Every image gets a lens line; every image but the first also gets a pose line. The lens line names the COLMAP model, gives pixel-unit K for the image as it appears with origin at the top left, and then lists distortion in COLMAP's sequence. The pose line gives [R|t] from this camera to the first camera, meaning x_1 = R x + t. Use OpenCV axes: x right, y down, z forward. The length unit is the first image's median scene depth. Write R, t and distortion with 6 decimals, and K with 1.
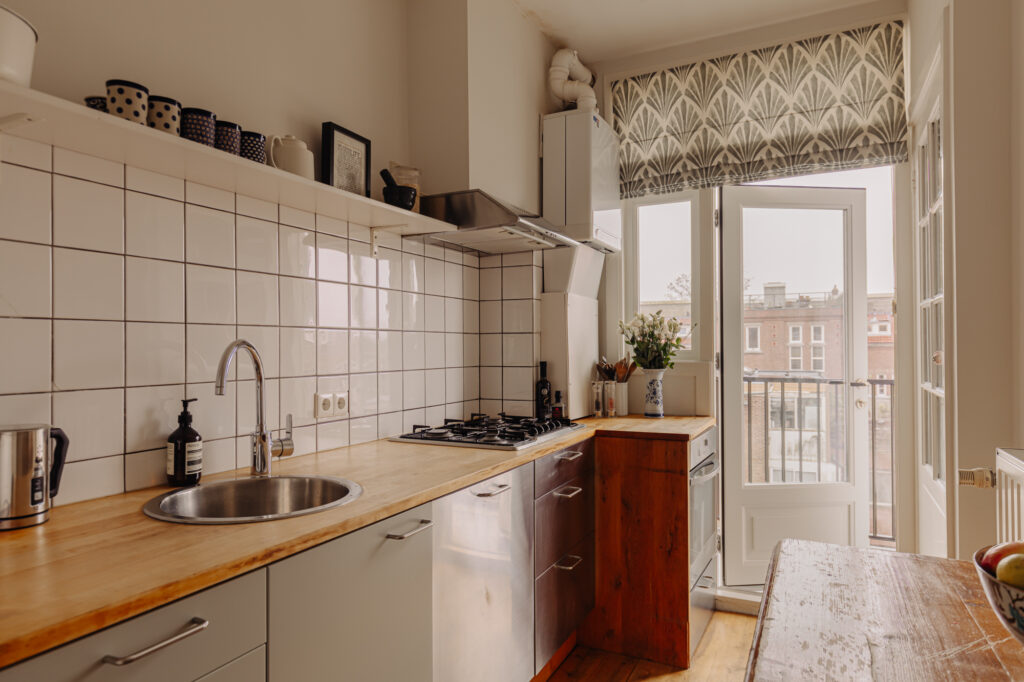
lens RADIAL K [[631.1, 0, 511.7], [0, 631.1, 344.3], [0, 0, 1]] dist [-0.007136, 0.000697]
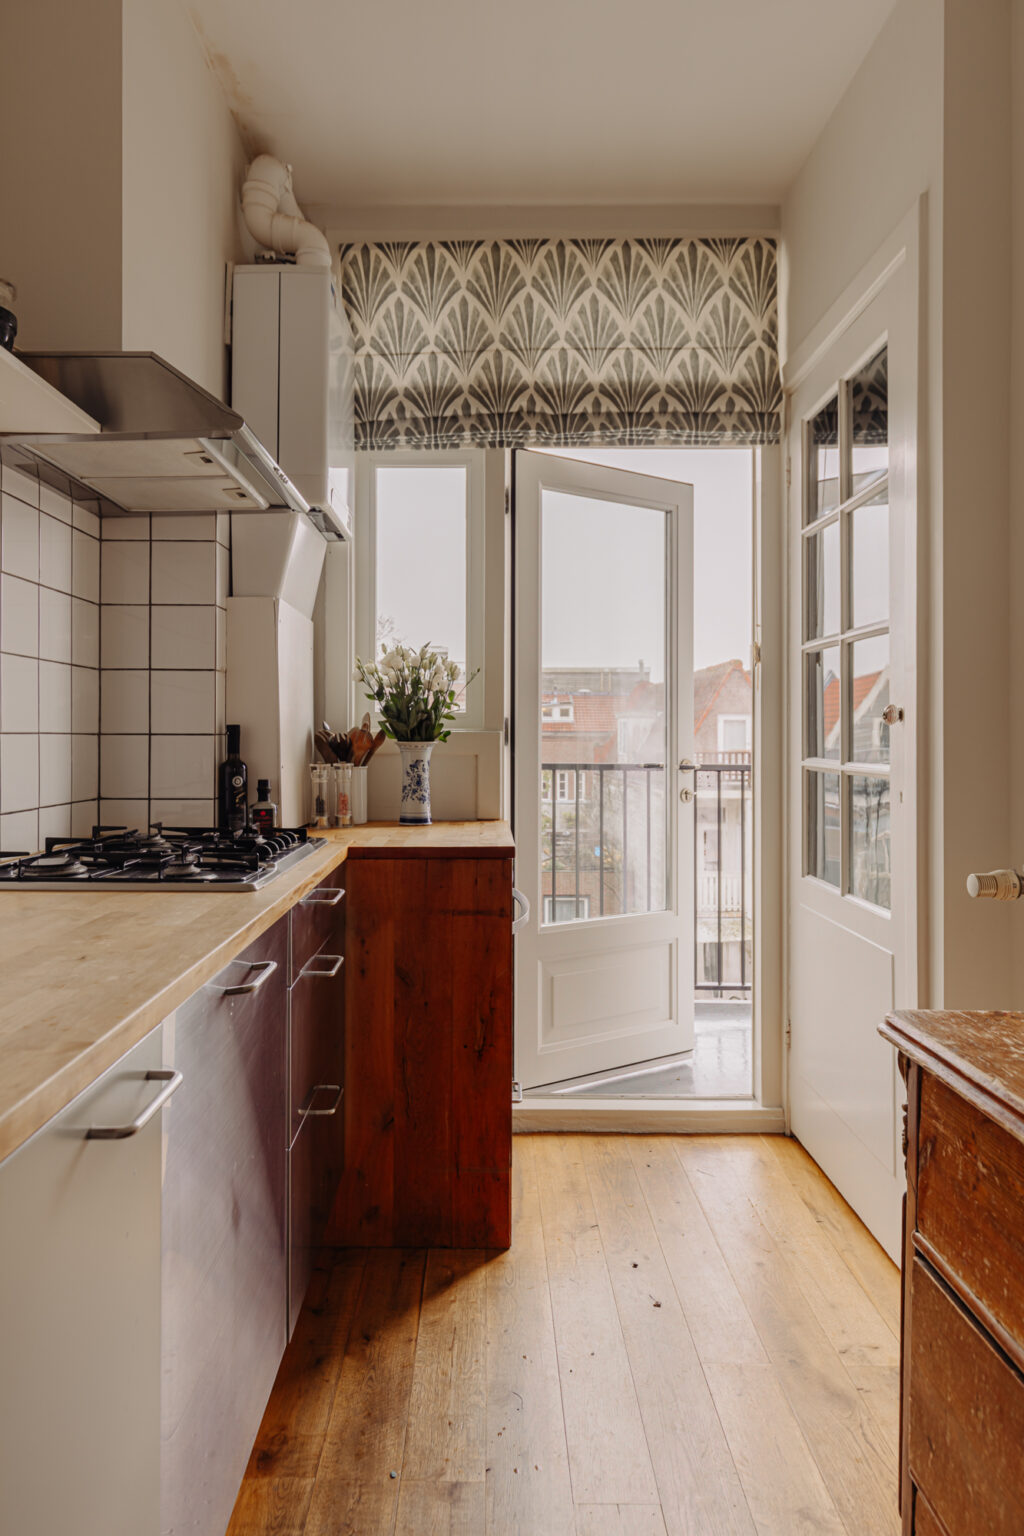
lens RADIAL K [[946.6, 0, 497.6], [0, 946.6, 732.4], [0, 0, 1]] dist [-0.007136, 0.000697]
pose [[0.893304, 0.010229, 0.449336, -0.107041], [-0.010885, 0.999940, -0.001124, 0.031508], [-0.449321, -0.003887, 0.893362, 0.185103]]
